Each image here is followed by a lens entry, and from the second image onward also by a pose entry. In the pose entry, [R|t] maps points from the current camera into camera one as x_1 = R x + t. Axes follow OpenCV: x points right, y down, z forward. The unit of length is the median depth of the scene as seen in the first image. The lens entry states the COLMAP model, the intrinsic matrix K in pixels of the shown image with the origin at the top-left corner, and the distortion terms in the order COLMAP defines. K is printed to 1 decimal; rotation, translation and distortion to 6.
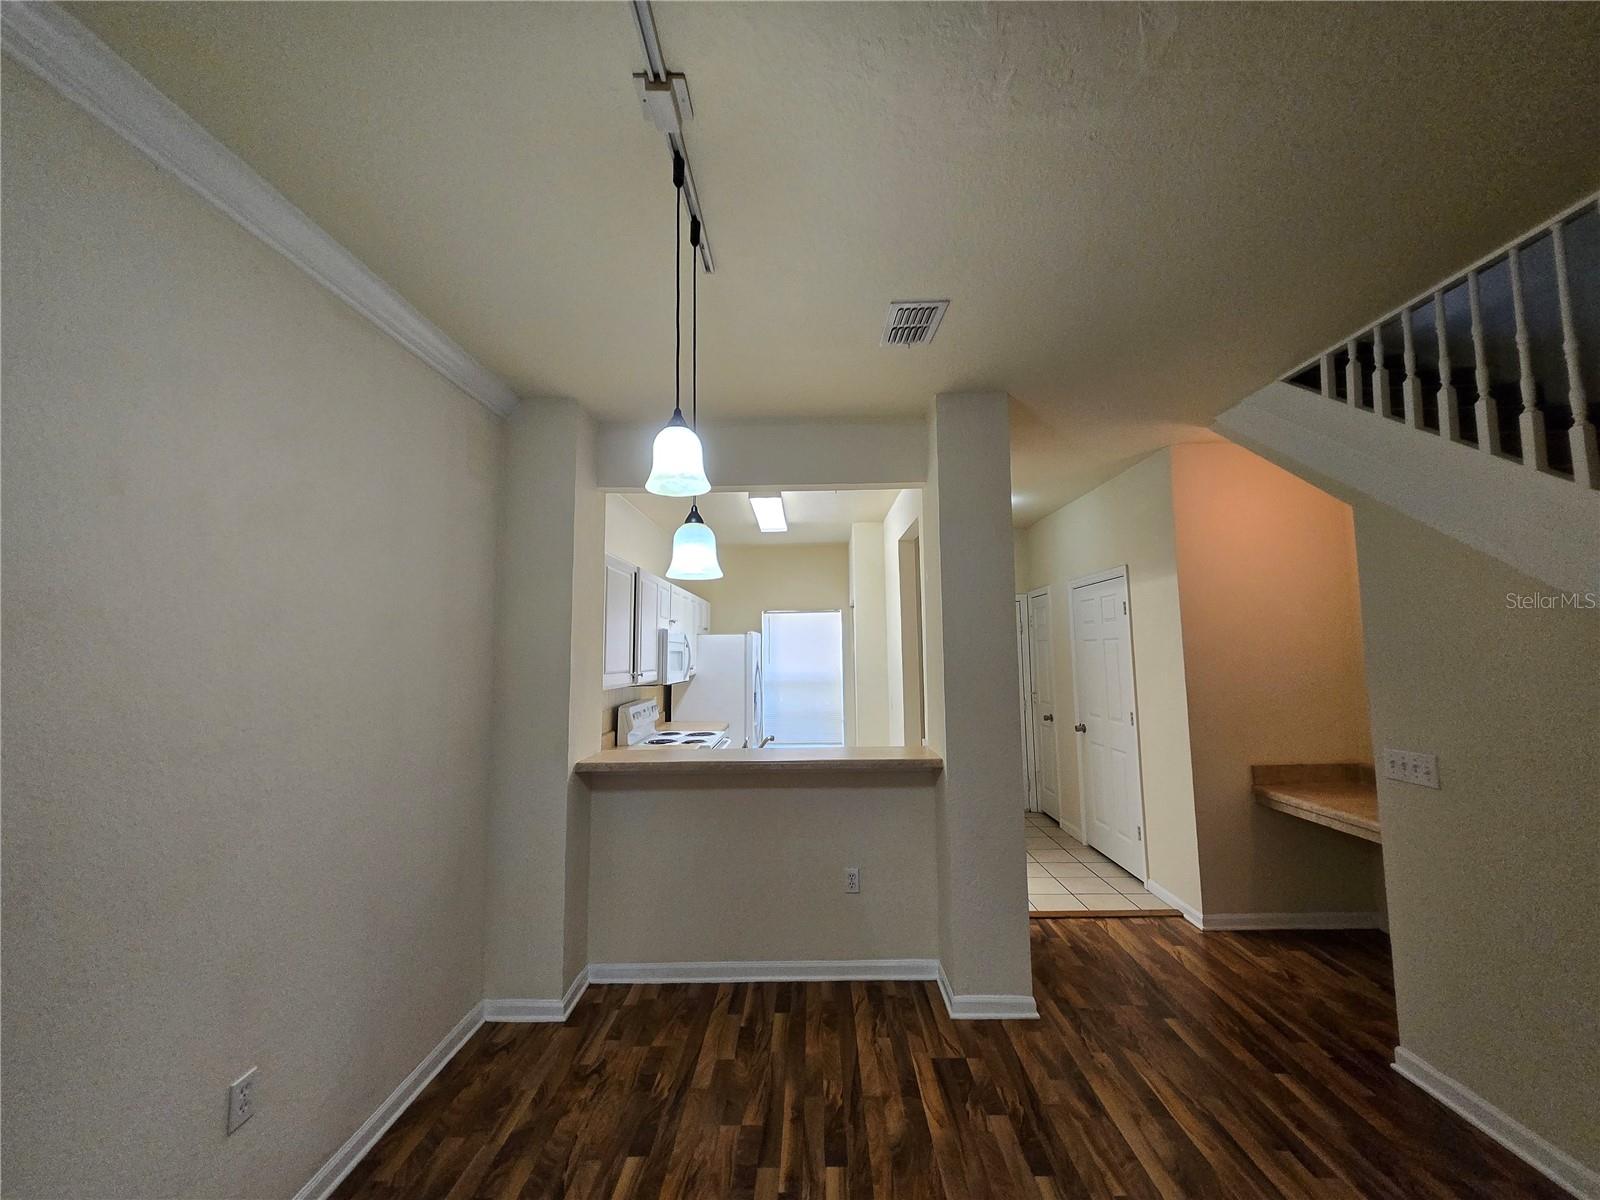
lens RADIAL K [[623.8, 0, 822.4], [0, 623.8, 618.0], [0, 0, 1]] dist [0.002613, -0.002445]
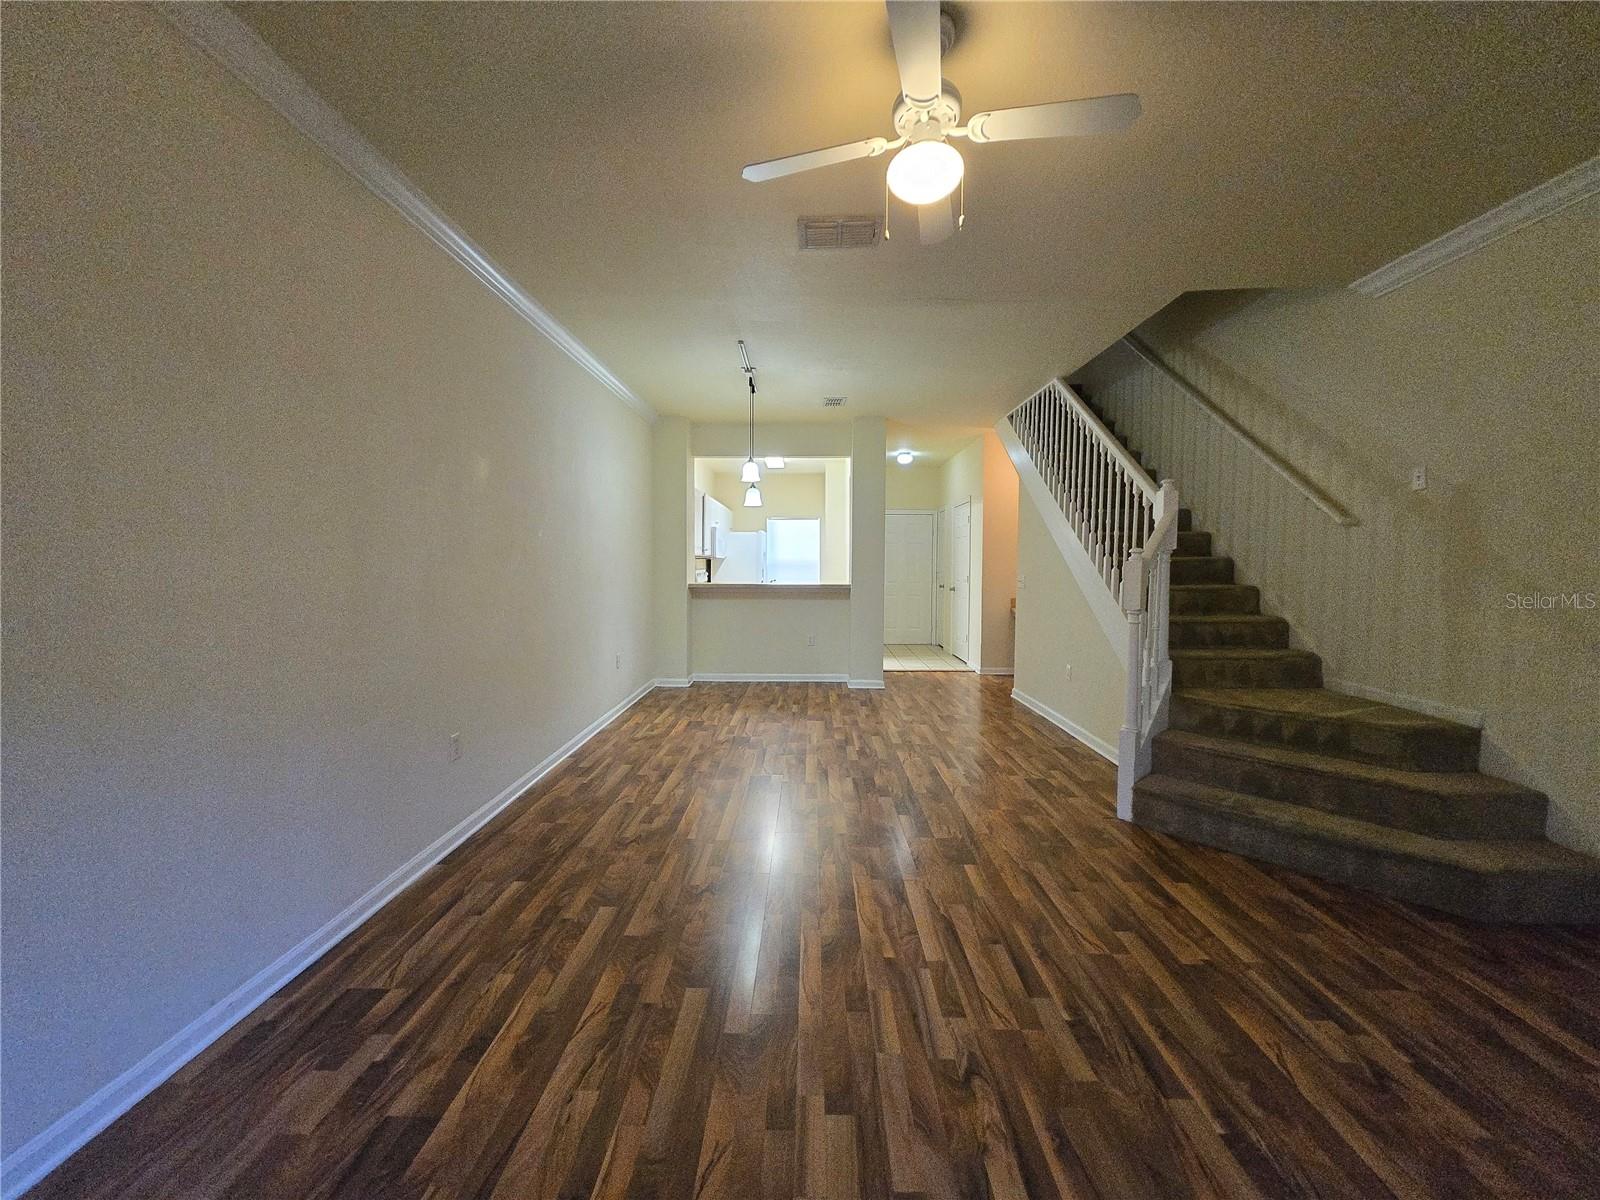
lens RADIAL K [[623.8, 0, 815.7], [0, 623.8, 579.2], [0, 0, 1]] dist [0.002613, -0.002445]
pose [[0.999832, 0.017222, -0.006237, 0.062744], [-0.016629, 0.996240, 0.085020, 0.012675], [0.007678, -0.084902, 0.996360, -0.988679]]
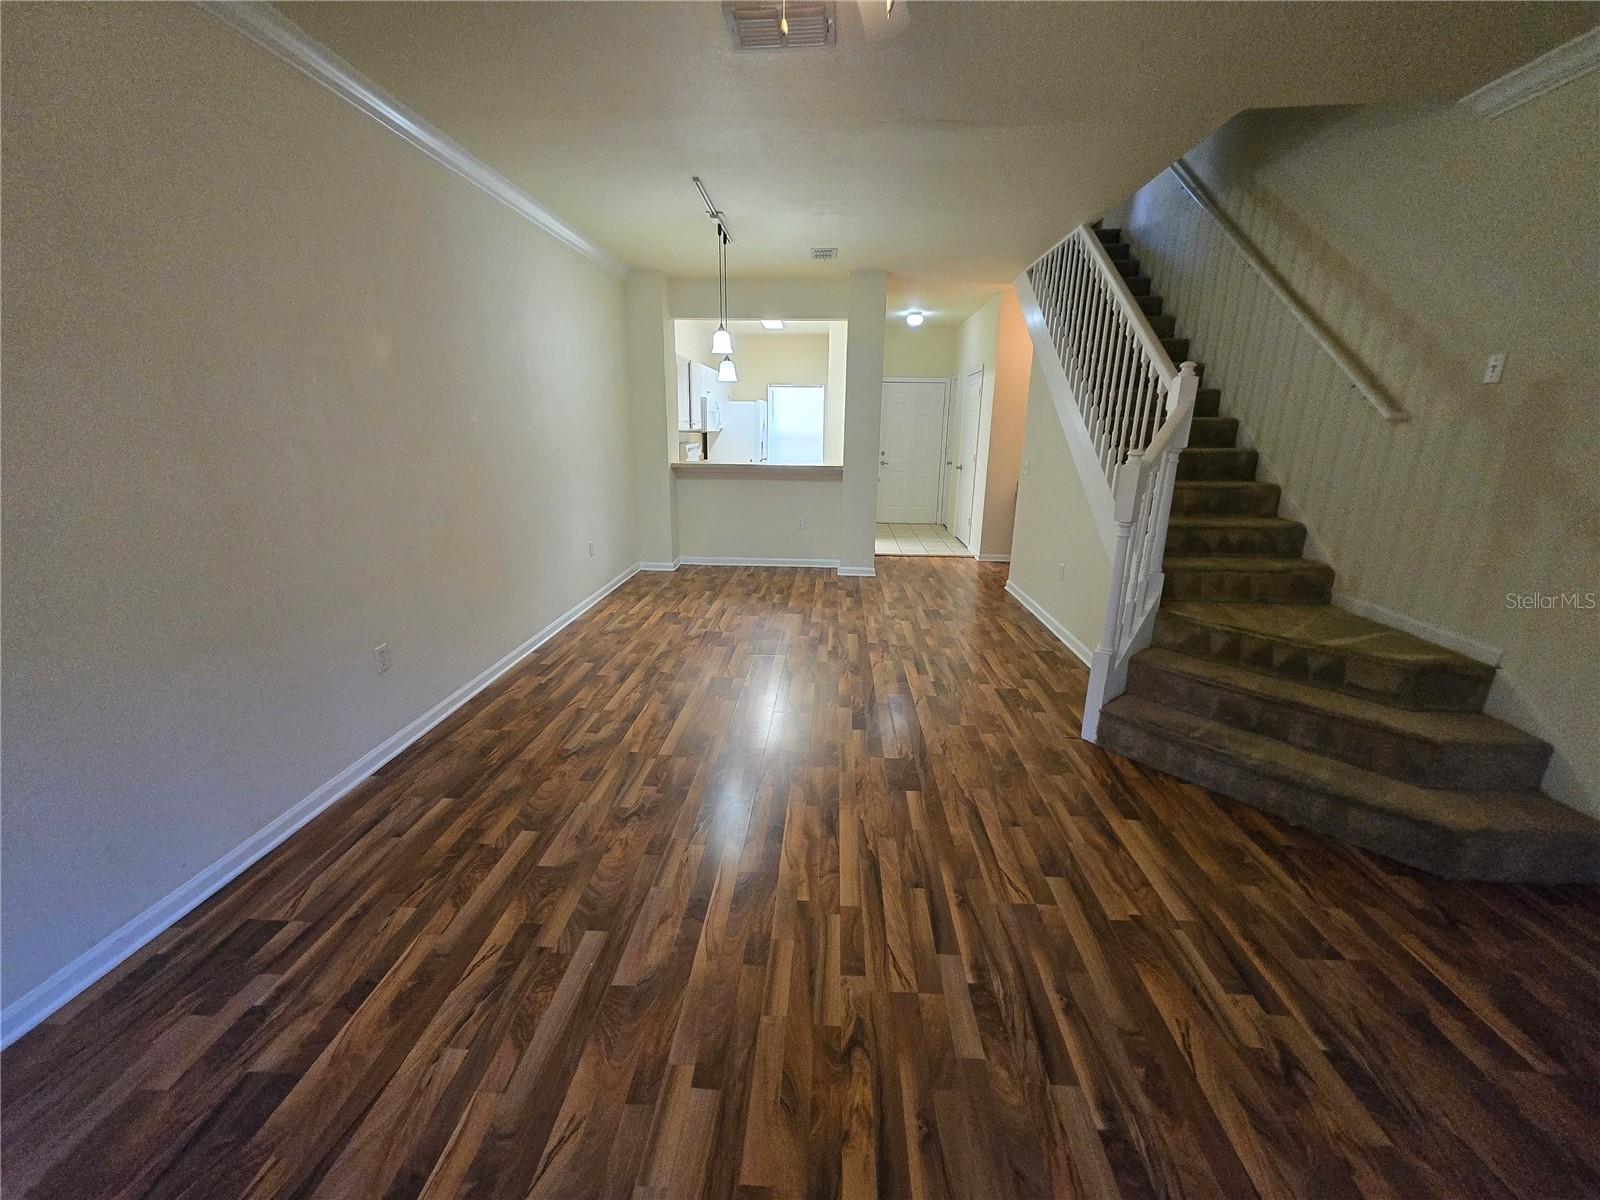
lens RADIAL K [[623.8, 0, 818.0], [0, 623.8, 577.3], [0, 0, 1]] dist [0.002613, -0.002445]
pose [[0.998767, 0.036551, -0.033606, 0.152361], [-0.024955, 0.954659, 0.296655, -0.031375], [0.042925, -0.295450, 0.954393, -0.892385]]
